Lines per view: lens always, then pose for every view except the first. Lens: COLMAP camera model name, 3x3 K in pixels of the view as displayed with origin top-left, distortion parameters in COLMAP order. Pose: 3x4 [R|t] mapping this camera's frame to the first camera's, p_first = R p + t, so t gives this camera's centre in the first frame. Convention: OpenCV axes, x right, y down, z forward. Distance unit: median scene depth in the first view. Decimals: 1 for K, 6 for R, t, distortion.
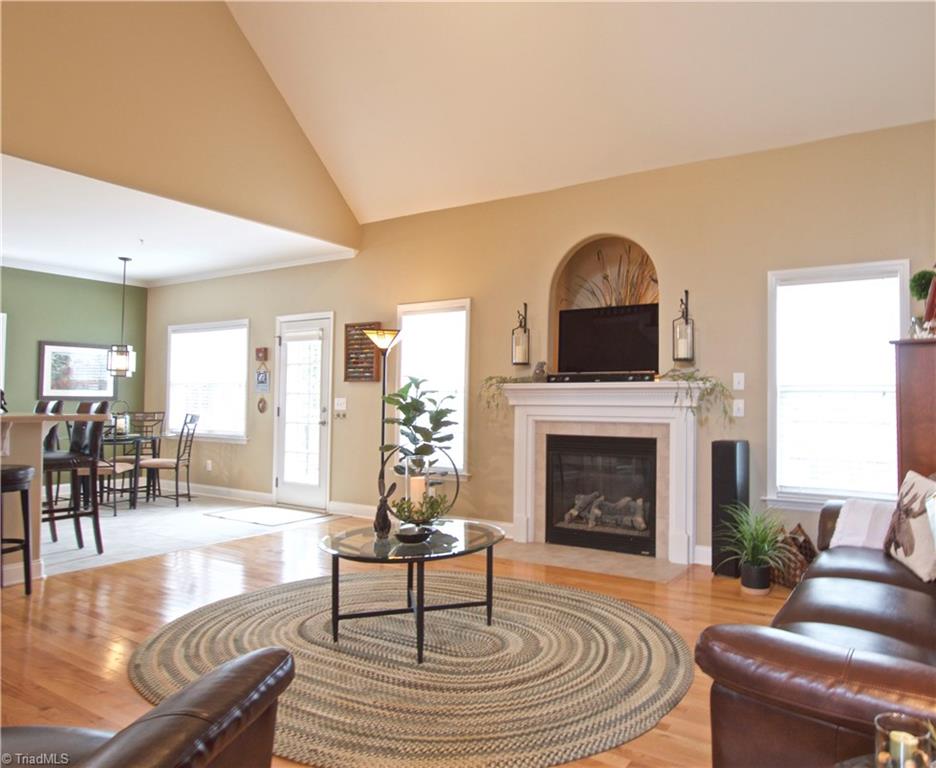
lens RADIAL K [[625.3, 0, 575.9], [0, 625.3, 400.7], [0, 0, 1]] dist [-0.029840, 0.005074]
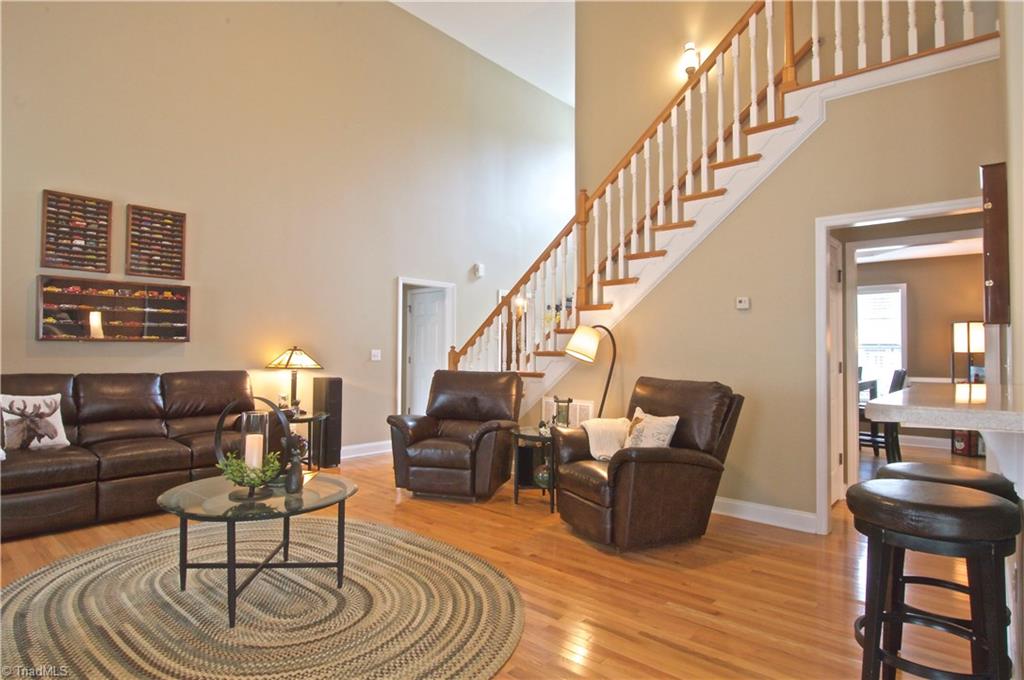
lens RADIAL K [[560.5, 0, 511.2], [0, 560.5, 338.9], [0, 0, 1]] dist [-0.023650, 0.004969]
pose [[-0.975212, -0.009780, 0.221056, -0.495232], [-0.016761, 0.999418, -0.029723, -0.000625], [-0.220637, -0.032692, -0.974808, 1.059877]]
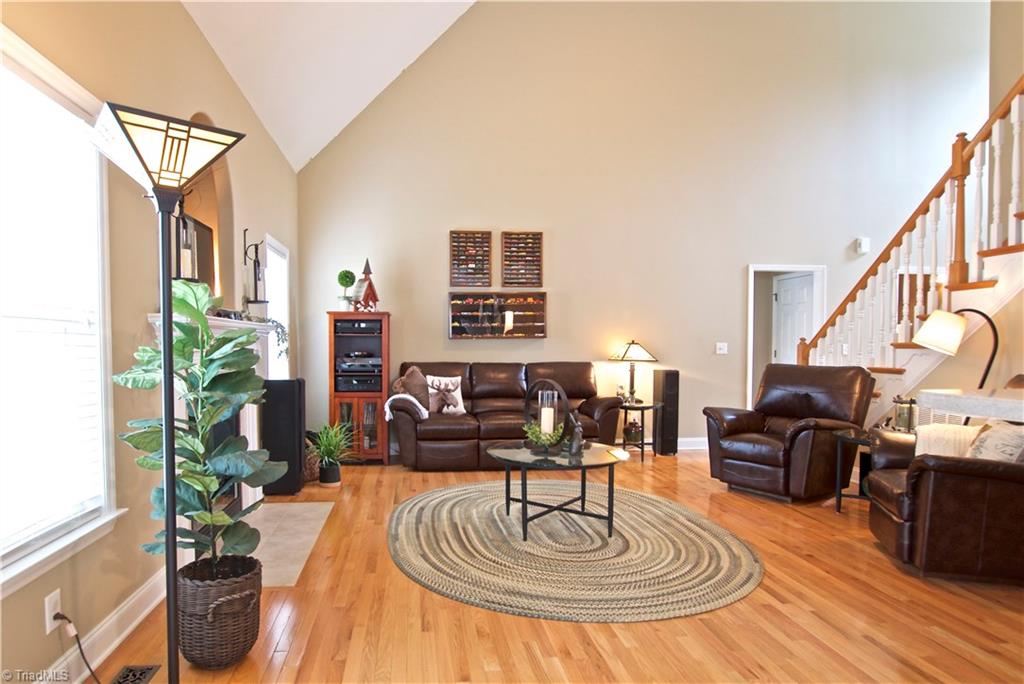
lens RADIAL K [[611.0, 0, 466.2], [0, 611.0, 369.4], [0, 0, 1]] dist [-0.010417, -0.000152]
pose [[-0.560055, -0.040650, 0.827458, -0.708882], [-0.009933, 0.999053, 0.042357, -0.001312], [-0.828396, 0.015503, -0.559928, 1.106832]]
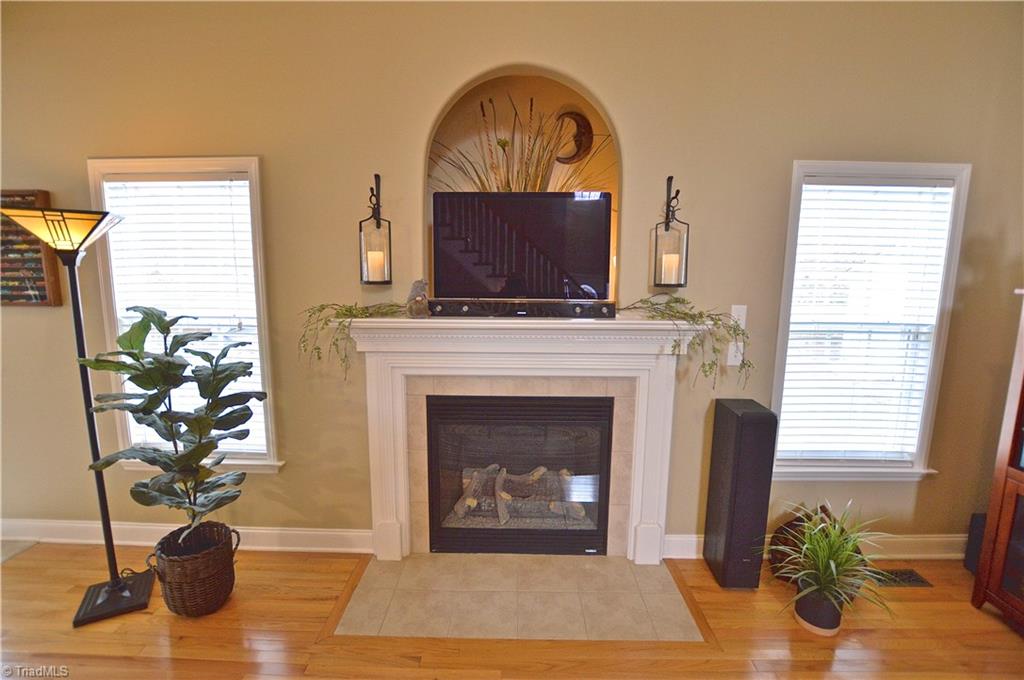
lens RADIAL K [[451.6, 0, 508.5], [0, 451.6, 341.7], [0, 0, 1]] dist [-0.028833, 0.002649]
pose [[0.884130, -0.074452, 0.461271, -0.179166], [-0.001764, 0.986684, 0.162640, -0.073894], [-0.467237, -0.144608, 0.872226, 0.570308]]
